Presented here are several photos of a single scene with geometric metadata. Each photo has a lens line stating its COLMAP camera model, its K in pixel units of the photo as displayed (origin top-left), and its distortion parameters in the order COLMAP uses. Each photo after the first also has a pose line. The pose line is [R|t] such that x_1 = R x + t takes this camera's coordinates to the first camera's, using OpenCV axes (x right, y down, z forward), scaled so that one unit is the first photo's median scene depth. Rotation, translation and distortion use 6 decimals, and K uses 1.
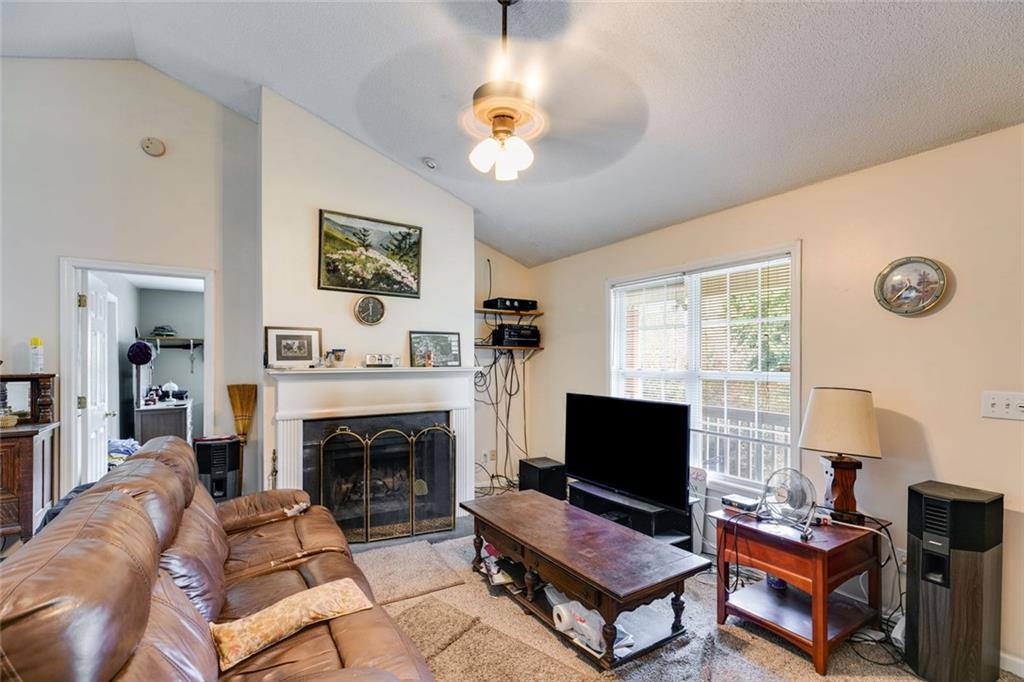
lens RADIAL K [[458.9, 0, 515.0], [0, 458.9, 361.7], [0, 0, 1]] dist [-0.001193, -0.000333]
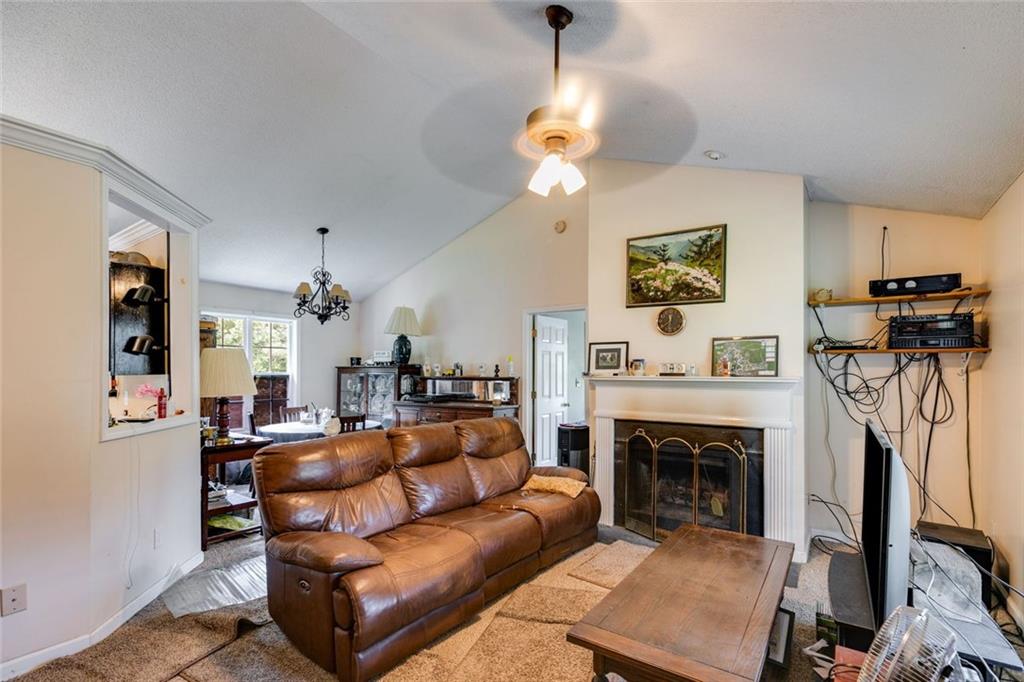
lens RADIAL K [[458.9, 0, 515.0], [0, 458.9, 361.7], [0, 0, 1]] dist [-0.001193, -0.000333]
pose [[0.383753, -0.012986, -0.923344, 0.502884], [-0.002680, 0.999881, -0.015177, -0.003247], [0.923432, 0.008299, 0.383673, 0.276476]]
